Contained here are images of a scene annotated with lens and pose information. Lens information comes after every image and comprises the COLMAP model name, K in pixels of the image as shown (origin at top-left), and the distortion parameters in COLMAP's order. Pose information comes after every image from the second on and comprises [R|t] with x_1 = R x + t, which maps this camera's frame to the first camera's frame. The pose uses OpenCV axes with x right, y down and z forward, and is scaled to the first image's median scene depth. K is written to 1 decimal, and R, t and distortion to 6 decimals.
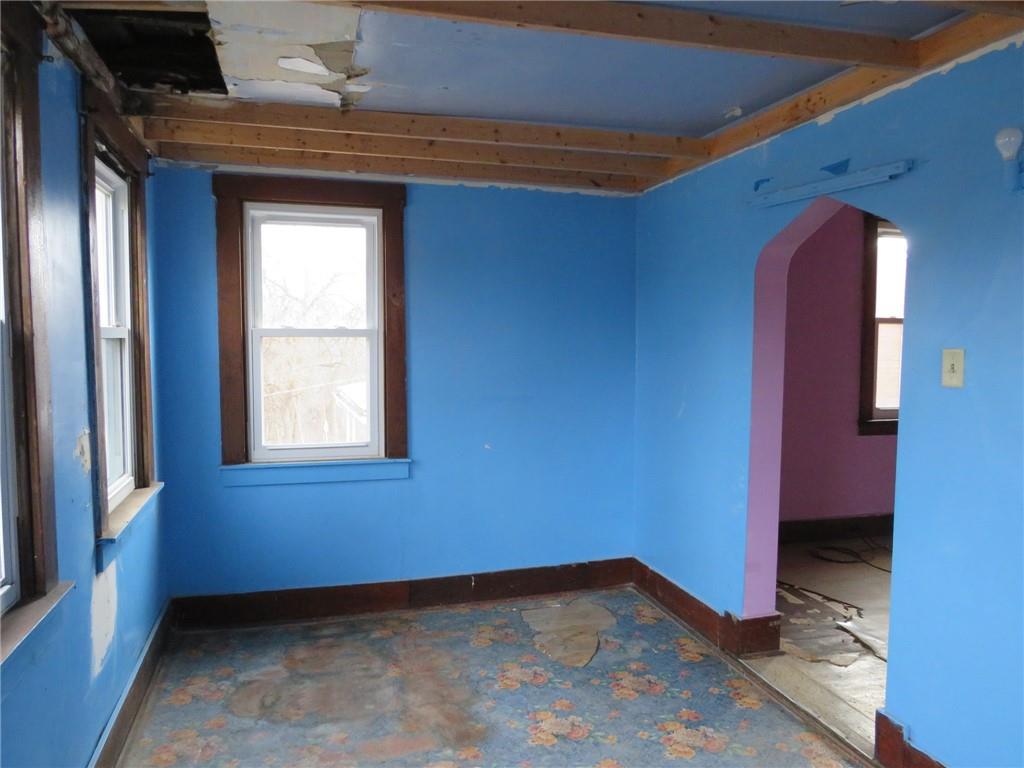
lens RADIAL K [[715.8, 0, 511.8], [0, 715.8, 383.4], [0, 0, 1]] dist [-0.025669, -0.006348]
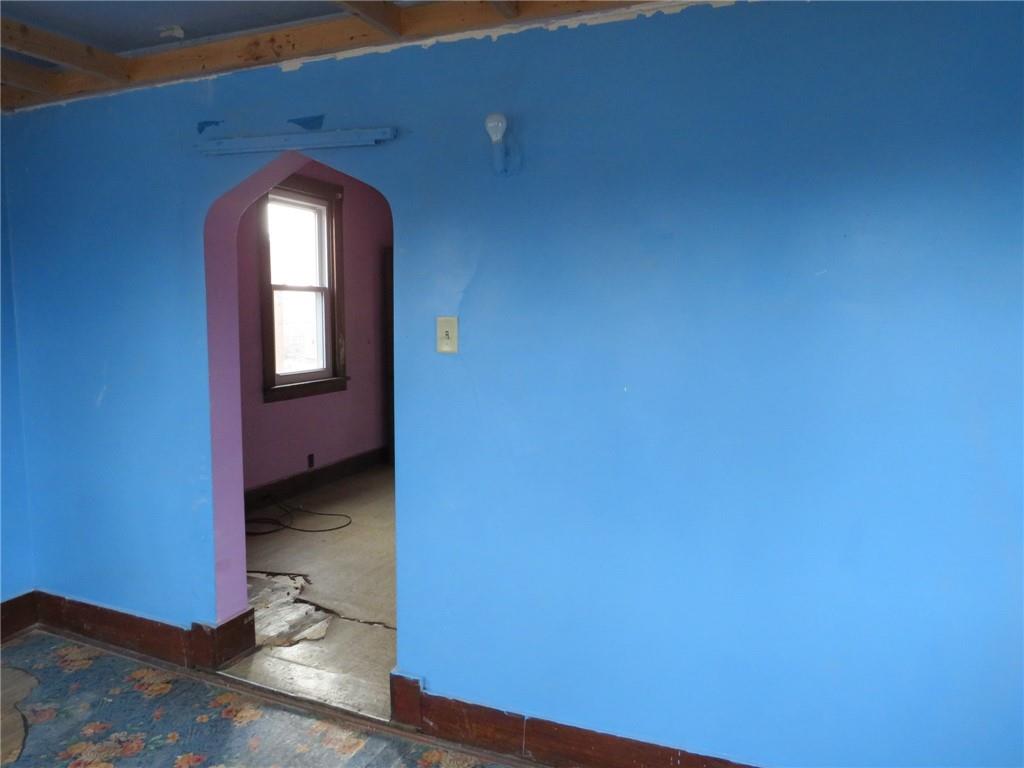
lens RADIAL K [[715.8, 0, 519.4], [0, 715.8, 383.0], [0, 0, 1]] dist [-0.025669, -0.006348]
pose [[0.633211, -0.079436, 0.769892, -0.092548], [0.044121, 0.996806, 0.066560, -0.010812], [-0.772720, -0.008178, 0.634694, 0.157202]]
